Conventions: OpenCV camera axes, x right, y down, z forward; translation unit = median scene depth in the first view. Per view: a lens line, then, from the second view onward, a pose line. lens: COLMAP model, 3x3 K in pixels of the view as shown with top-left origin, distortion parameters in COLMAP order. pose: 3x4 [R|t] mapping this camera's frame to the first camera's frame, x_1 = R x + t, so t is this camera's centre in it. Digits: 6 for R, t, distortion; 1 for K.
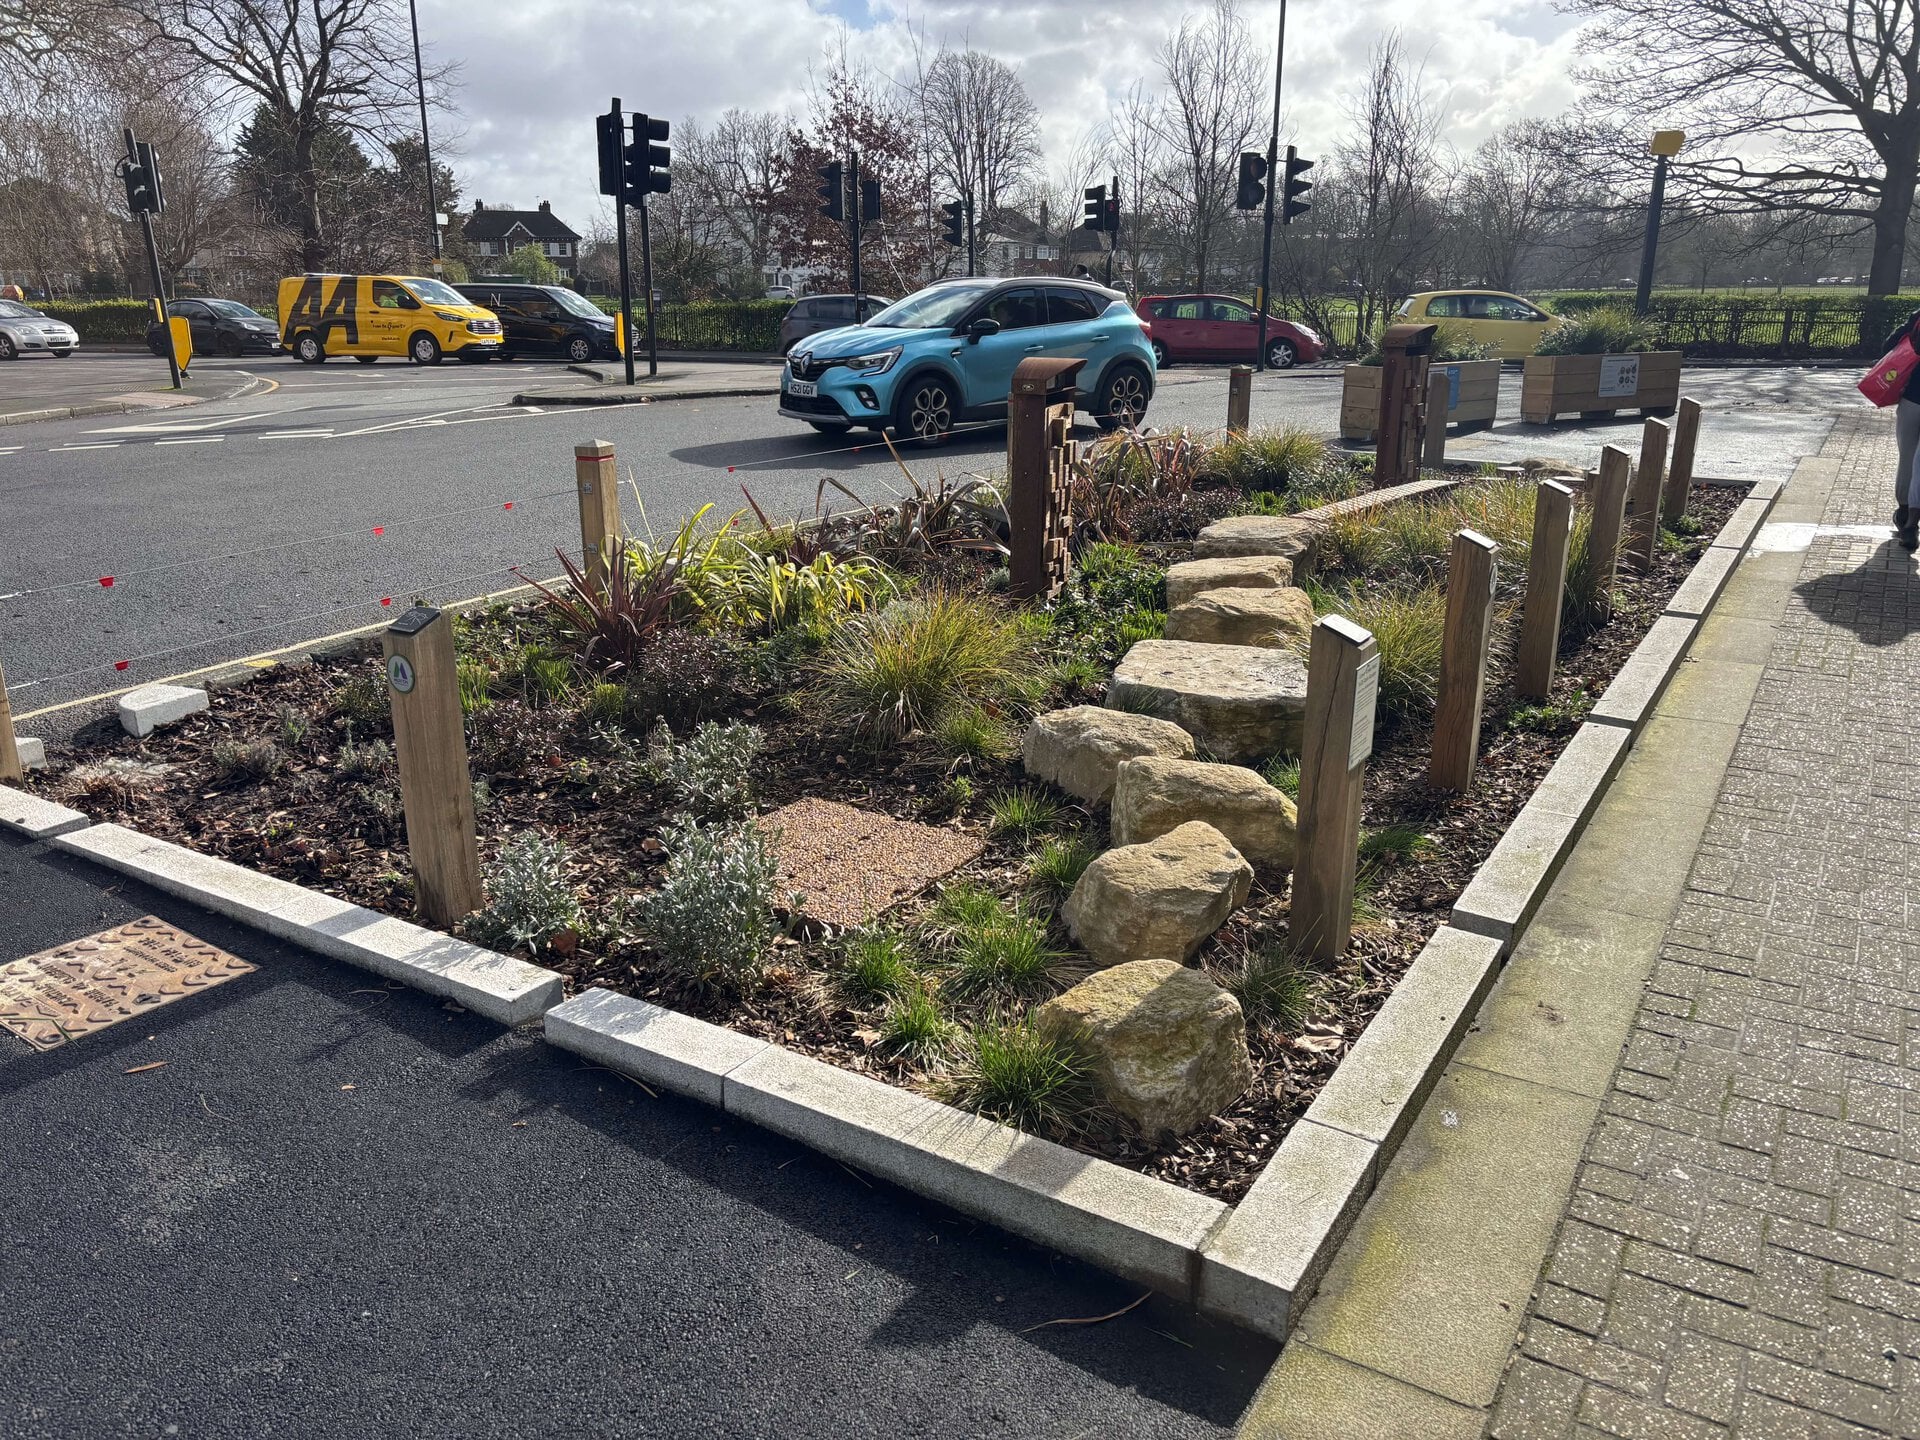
lens RADIAL K [[1430.7, 0, 954.2], [0, 1430.7, 725.5], [0, 0, 1]] dist [0.035151, -0.048557]
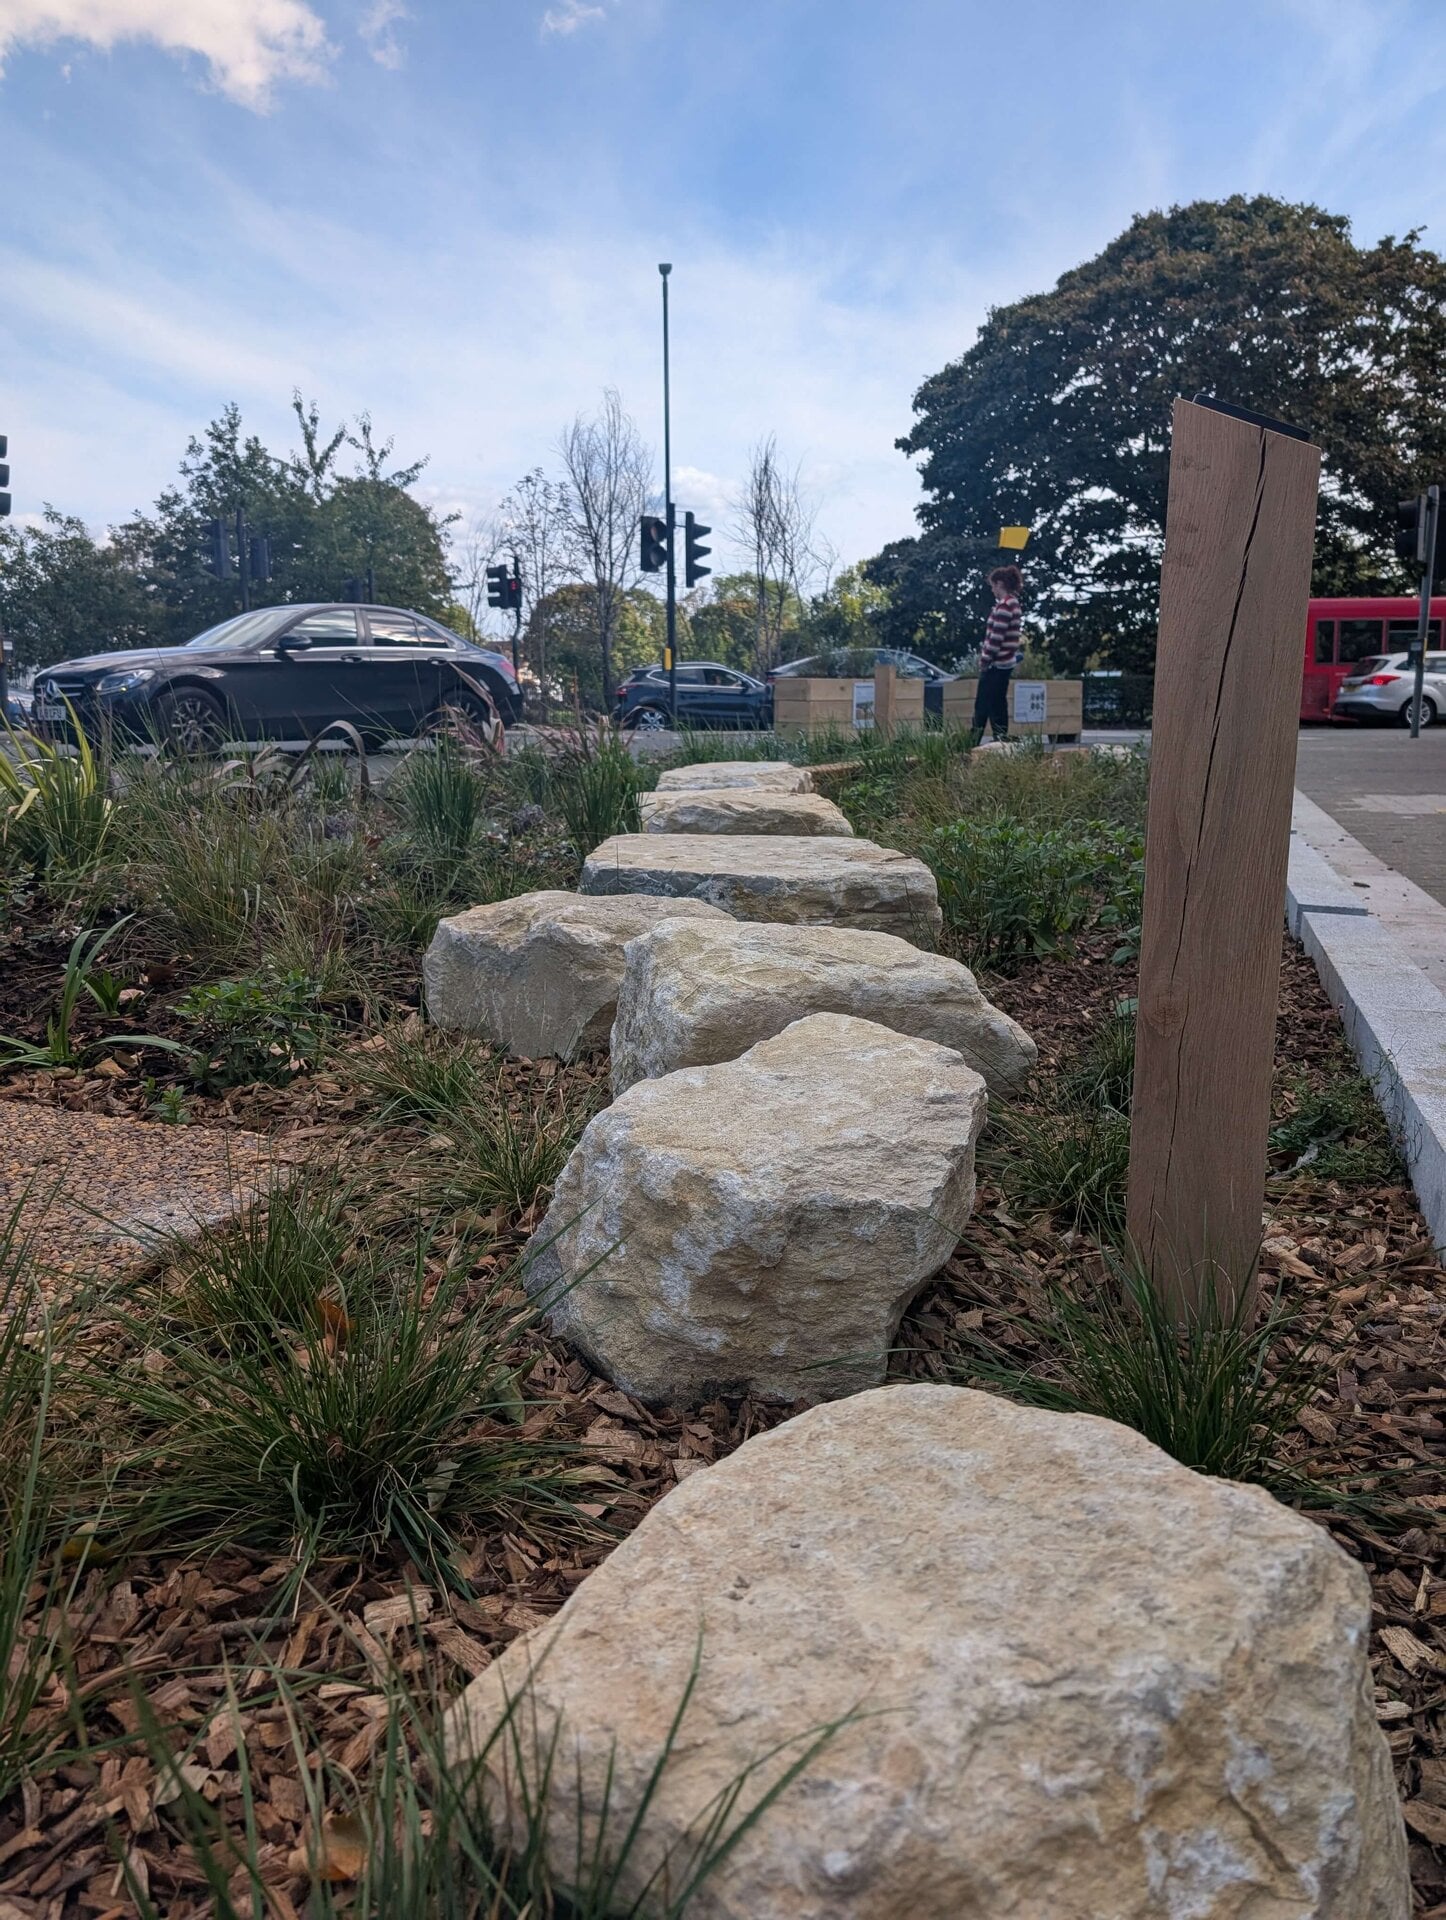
lens RADIAL K [[1367.5, 0, 733.9], [0, 1367.5, 951.8], [0, 0, 1]] dist [-0.036110, 0.001329]
pose [[0.966483, -0.048499, 0.252106, 0.008689], [0.078554, 0.990761, -0.110549, 0.019377], [-0.244416, 0.126648, 0.961364, 0.129568]]
